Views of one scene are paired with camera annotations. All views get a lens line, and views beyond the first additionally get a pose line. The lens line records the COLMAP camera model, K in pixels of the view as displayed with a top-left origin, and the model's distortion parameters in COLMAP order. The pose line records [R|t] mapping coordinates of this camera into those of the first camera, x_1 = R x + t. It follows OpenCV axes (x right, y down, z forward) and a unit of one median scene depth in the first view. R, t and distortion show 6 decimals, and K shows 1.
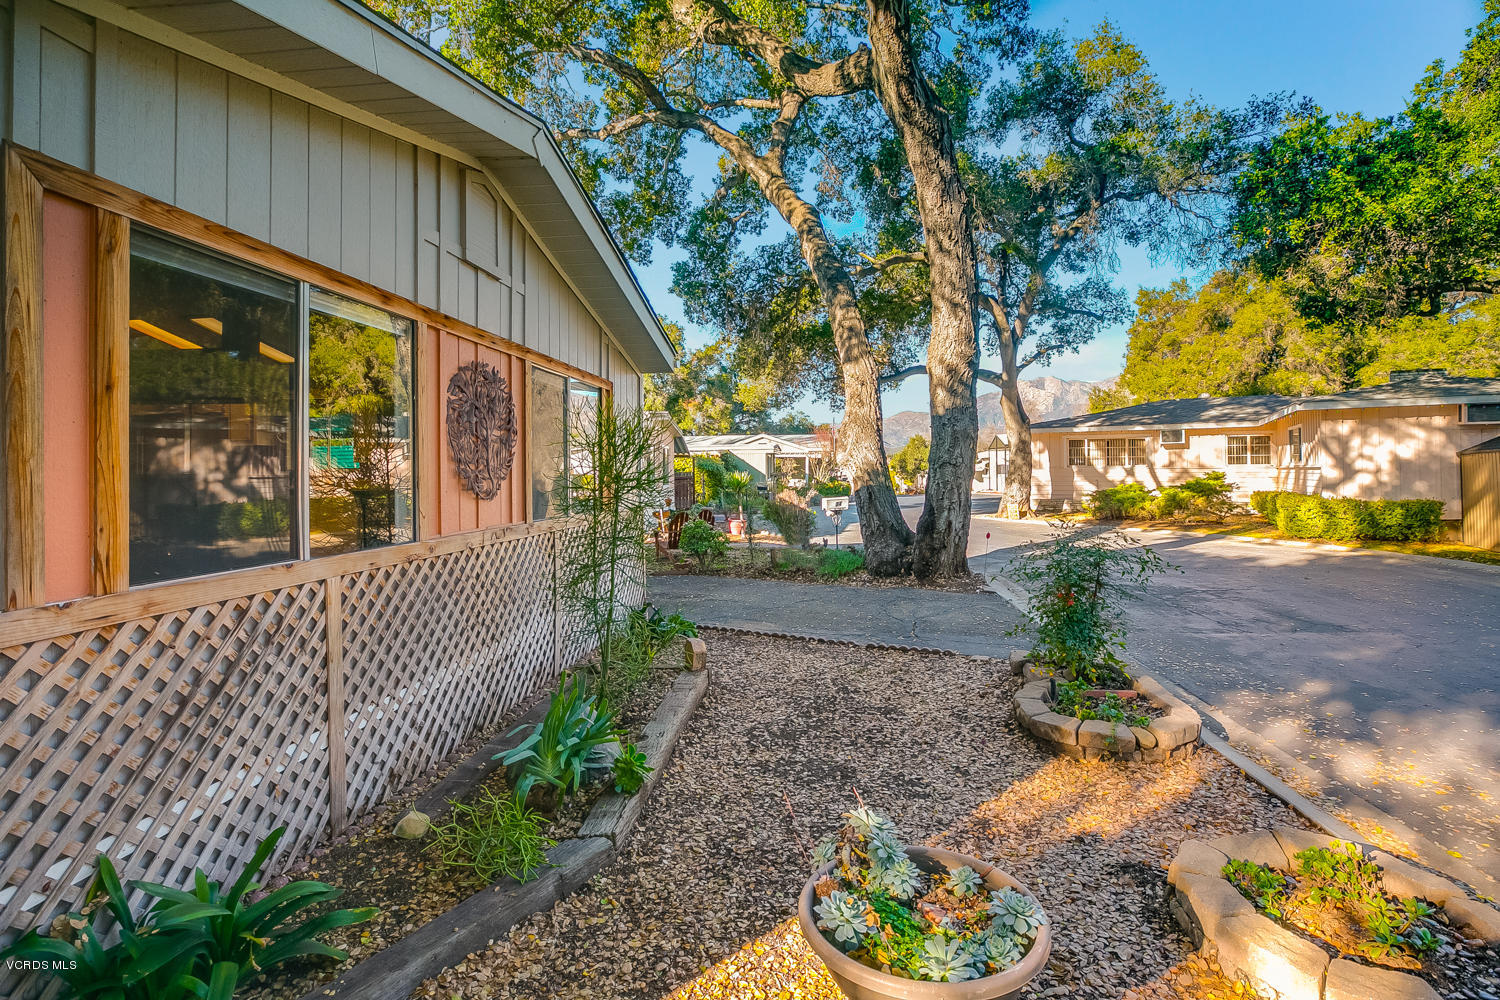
lens RADIAL K [[693.1, 0, 747.7], [0, 693.1, 467.7], [0, 0, 1]] dist [-0.017399, 0.000157]
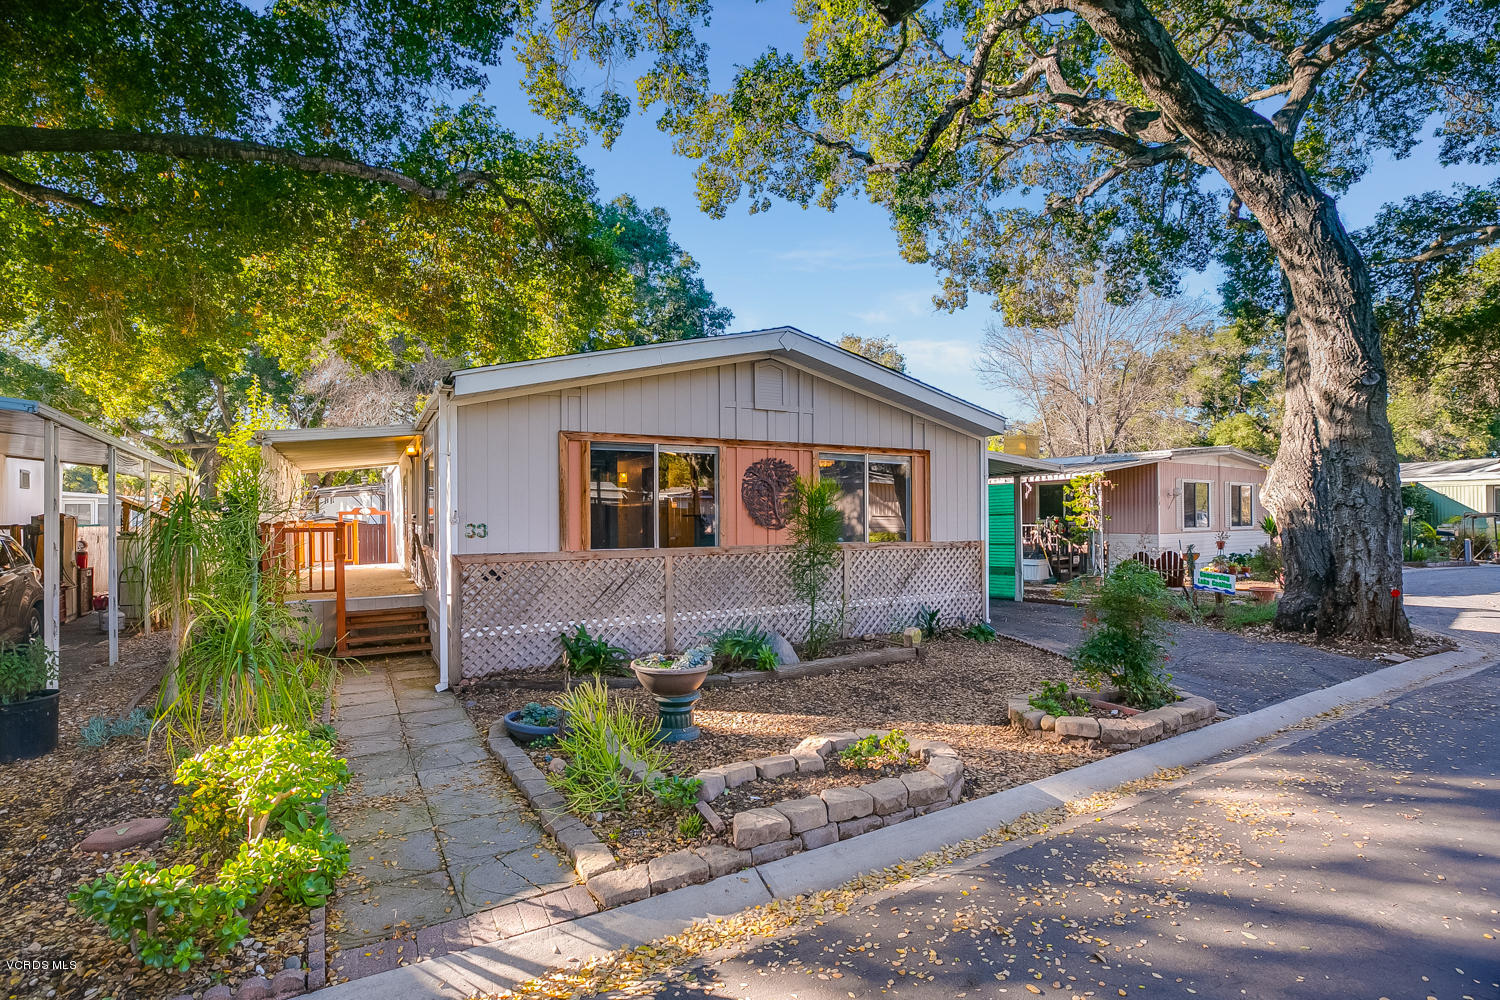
lens RADIAL K [[687.9, 0, 749.0], [0, 687.9, 520.1], [0, 0, 1]] dist [0.000338, 0.000288]
pose [[0.598956, 0.011294, -0.800702, 0.554037], [0.005428, 0.999820, 0.018162, -0.007136], [0.800764, -0.015225, 0.598787, -0.101620]]
